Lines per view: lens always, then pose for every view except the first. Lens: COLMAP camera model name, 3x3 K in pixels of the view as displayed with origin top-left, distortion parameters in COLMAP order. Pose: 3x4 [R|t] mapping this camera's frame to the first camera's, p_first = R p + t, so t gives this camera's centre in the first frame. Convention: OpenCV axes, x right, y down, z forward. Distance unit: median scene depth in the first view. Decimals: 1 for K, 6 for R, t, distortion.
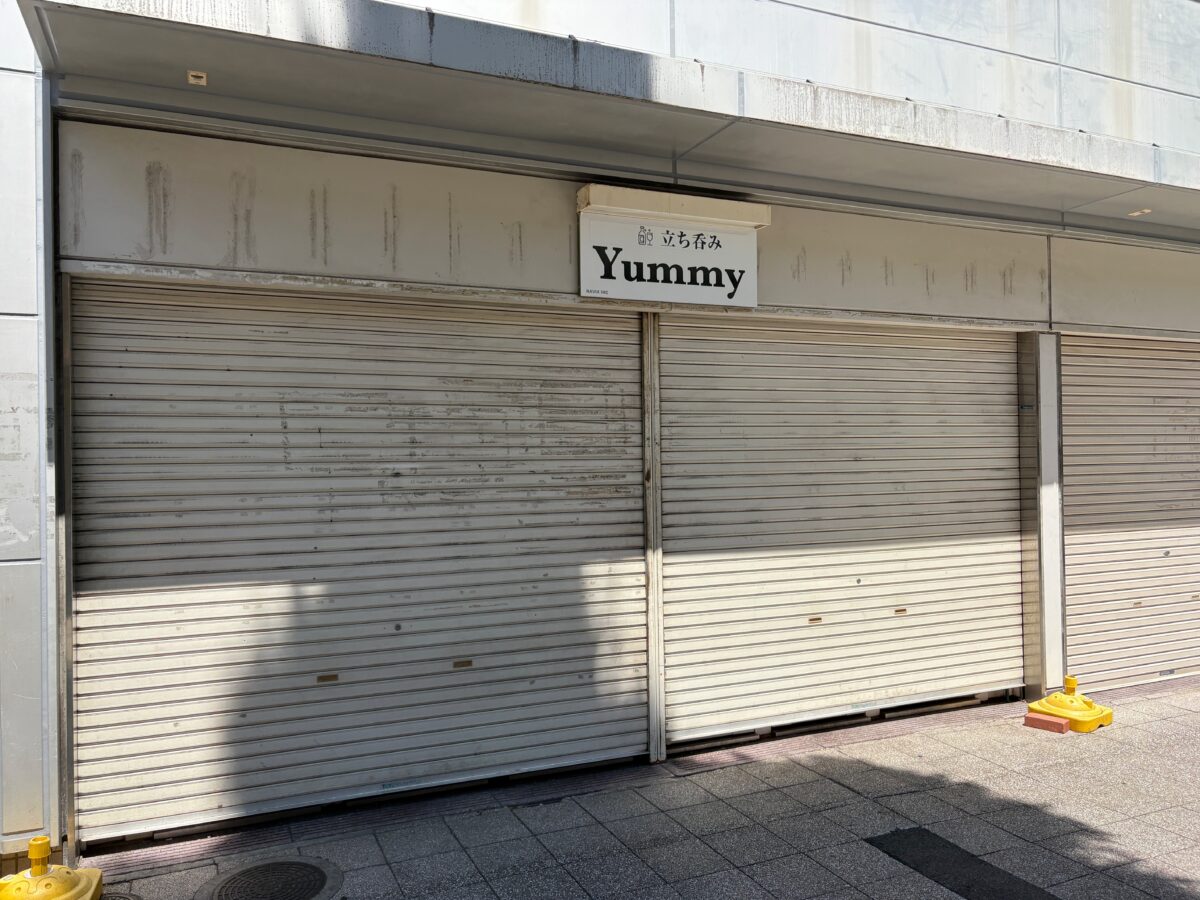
lens RADIAL K [[900.8, 0, 600.0], [0, 900.8, 450.0], [0, 0, 1]] dist [0.077647, -0.092899]
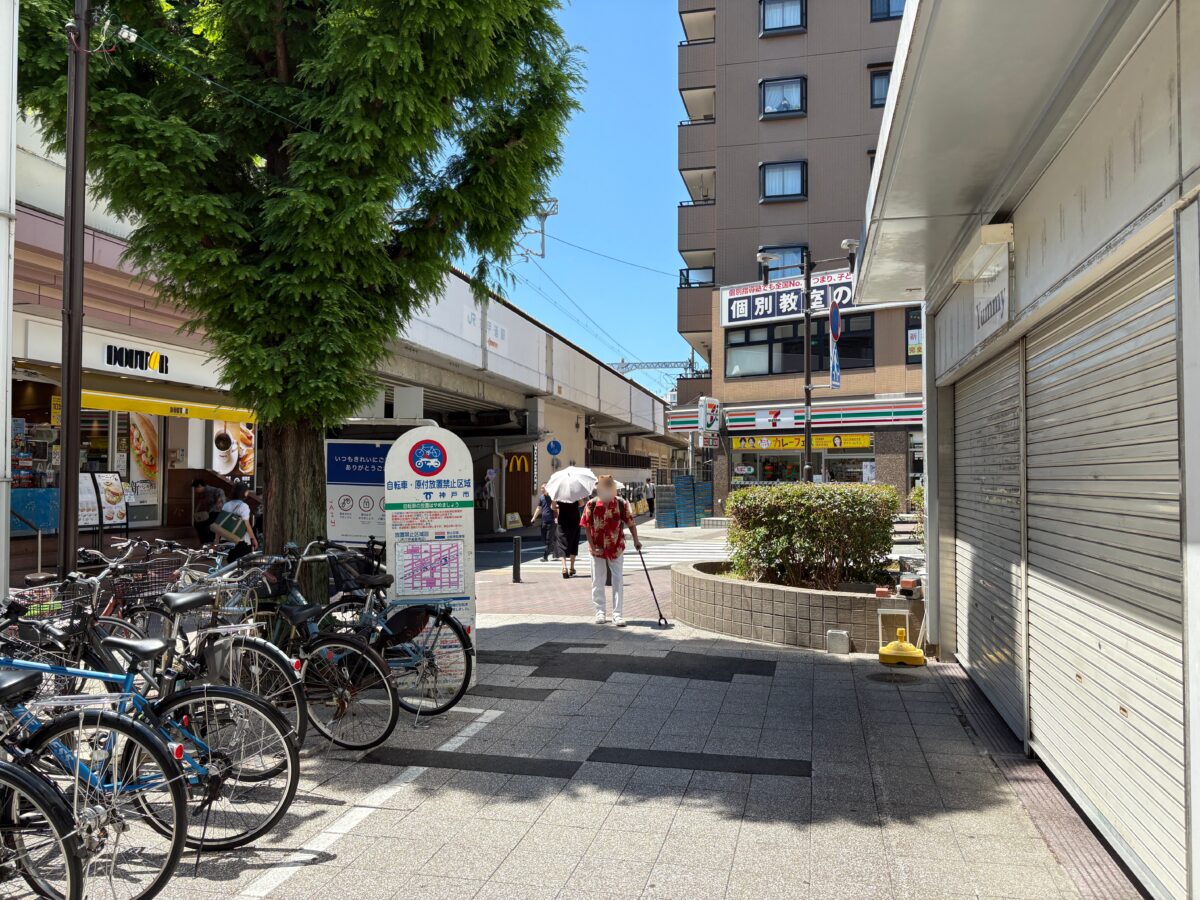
lens RADIAL K [[907.5, 0, 600.0], [0, 907.5, 450.0], [0, 0, 1]] dist [-0.000607, 0.000477]
pose [[-0.601800, -0.008135, -0.798605, 1.237202], [0.022322, 0.999386, -0.027002, -0.001280], [0.798335, -0.034076, -0.601249, 1.257865]]
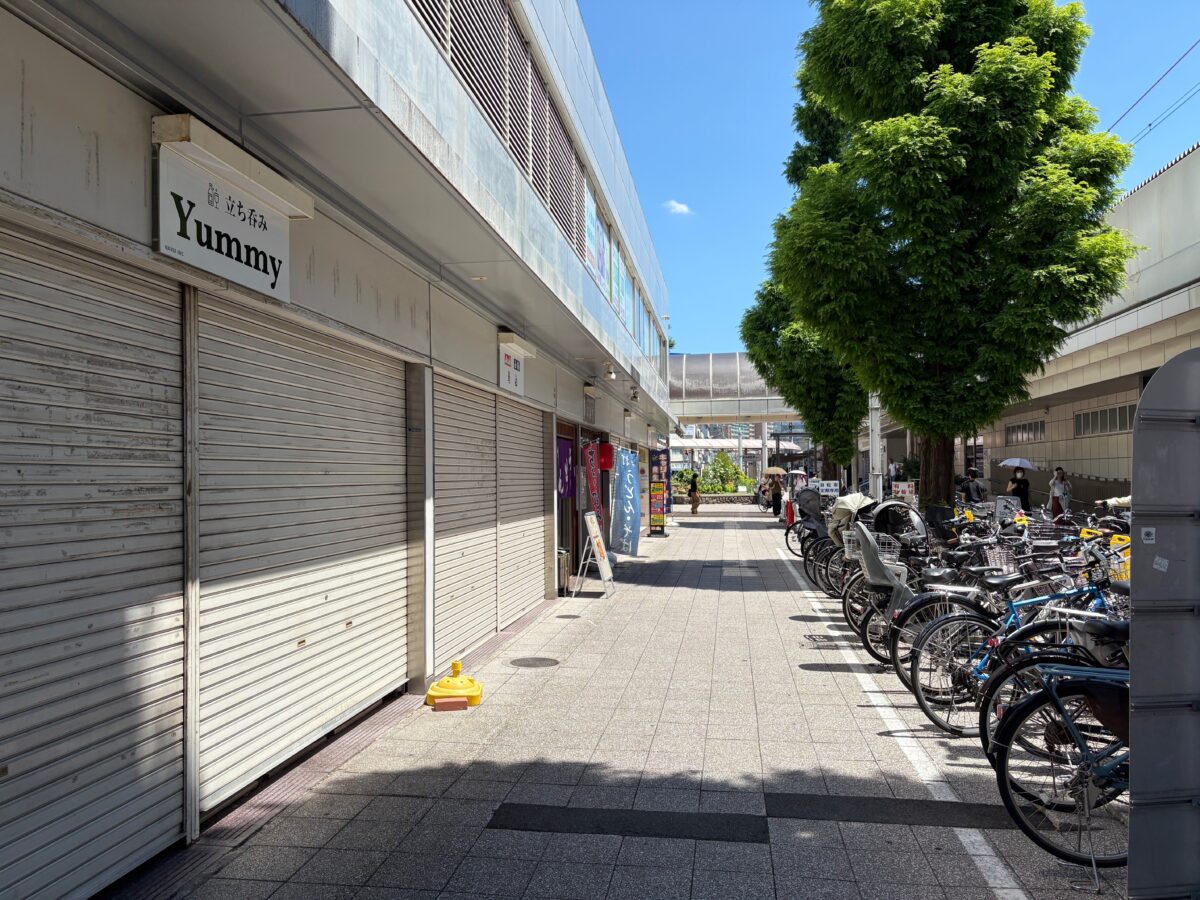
lens RADIAL K [[907.5, 0, 600.0], [0, 907.5, 450.0], [0, 0, 1]] dist [-0.000607, 0.000477]
pose [[0.525472, 0.036903, 0.850010, -0.445247], [-0.011362, 0.999274, -0.036360, 0.019547], [-0.850735, 0.009448, 0.525510, 0.262934]]
